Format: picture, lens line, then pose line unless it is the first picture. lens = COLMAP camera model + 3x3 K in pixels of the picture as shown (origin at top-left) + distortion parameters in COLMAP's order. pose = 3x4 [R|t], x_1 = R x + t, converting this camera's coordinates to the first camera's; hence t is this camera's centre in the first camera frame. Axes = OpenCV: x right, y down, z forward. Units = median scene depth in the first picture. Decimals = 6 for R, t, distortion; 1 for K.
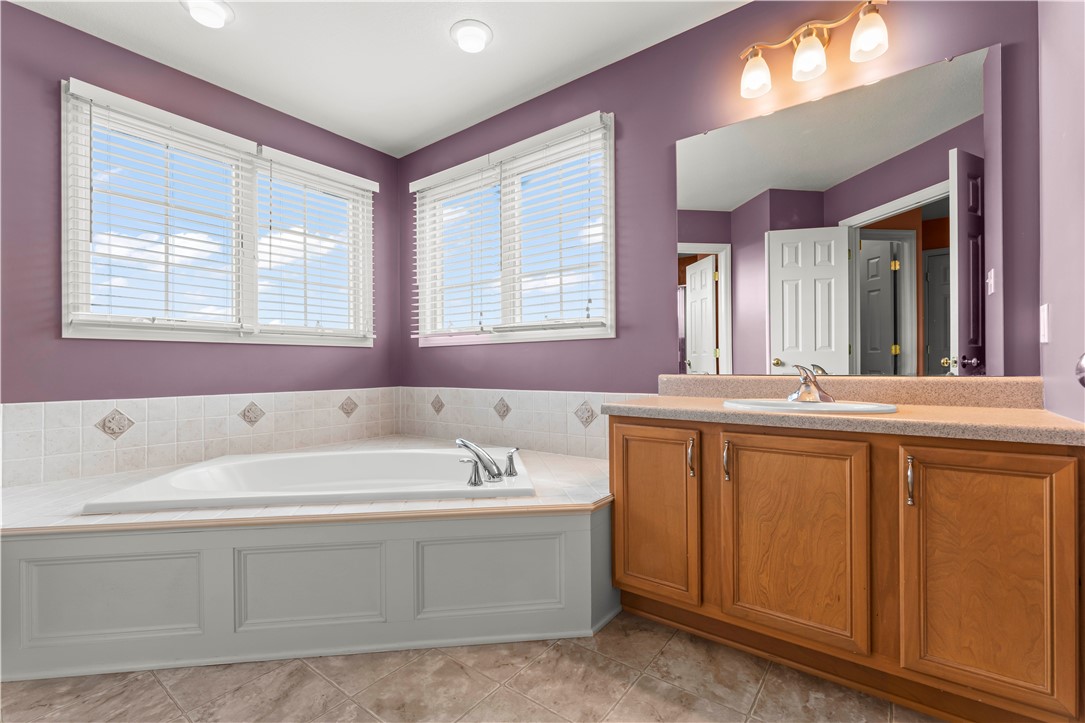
lens RADIAL K [[477.7, 0, 539.8], [0, 477.7, 364.2], [0, 0, 1]] dist [0.003047, -0.001863]
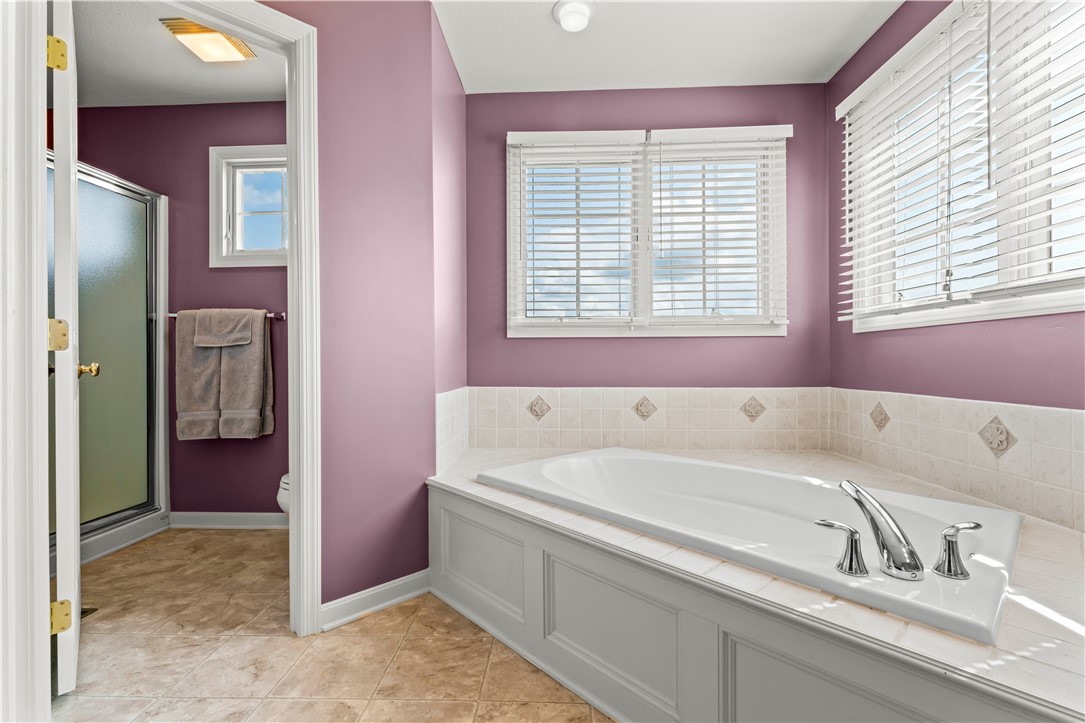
lens RADIAL K [[477.7, 0, 537.6], [0, 477.7, 359.0], [0, 0, 1]] dist [0.003047, -0.001863]
pose [[0.566165, 0.000815, -0.824292, 0.083684], [0.002909, 0.999991, 0.002987, -0.001007], [0.824287, -0.004089, 0.566157, 0.261247]]
